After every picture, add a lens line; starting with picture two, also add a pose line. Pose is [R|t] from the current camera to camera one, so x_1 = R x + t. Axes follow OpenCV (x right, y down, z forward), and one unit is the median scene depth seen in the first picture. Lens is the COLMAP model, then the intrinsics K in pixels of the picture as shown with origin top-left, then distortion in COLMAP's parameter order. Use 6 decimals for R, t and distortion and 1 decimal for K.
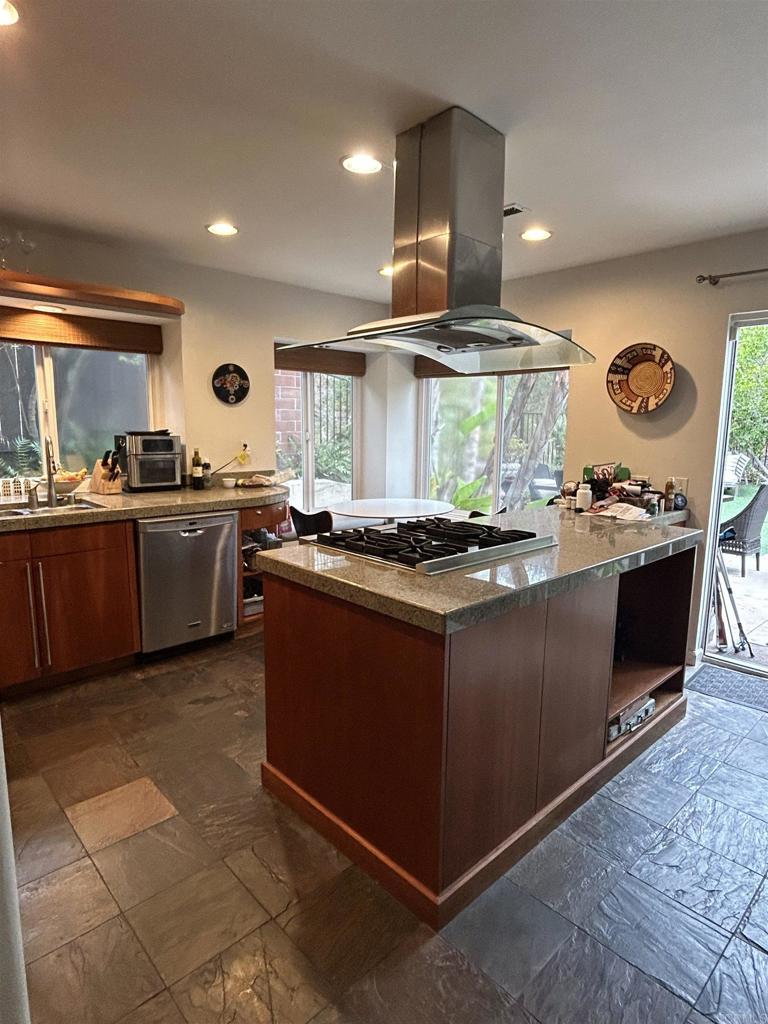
lens RADIAL K [[569.8, 0, 384.0], [0, 569.8, 512.0], [0, 0, 1]] dist [0.000659, 0.000099]
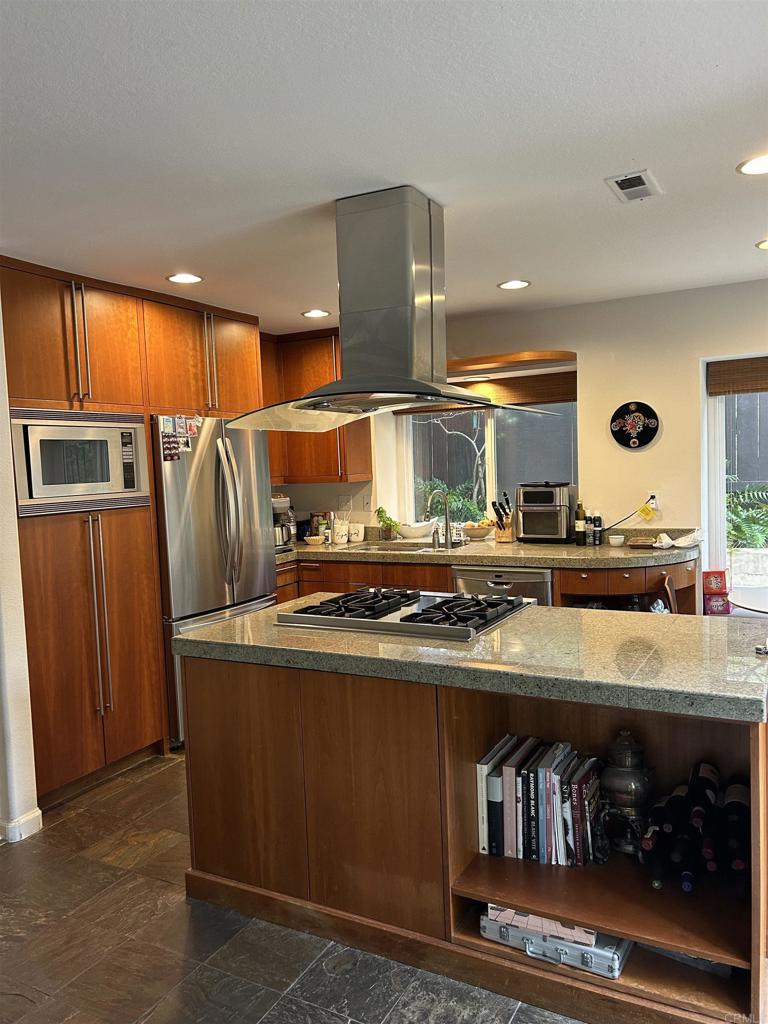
lens RADIAL K [[764.3, 0, 384.0], [0, 764.3, 512.0], [0, 0, 1]] dist [0.001875, -0.000013]
pose [[0.322638, 0.036129, -0.945833, 0.706355], [-0.102792, 0.994699, 0.002932, -0.061625], [0.940924, 0.096279, 0.324641, 0.293616]]
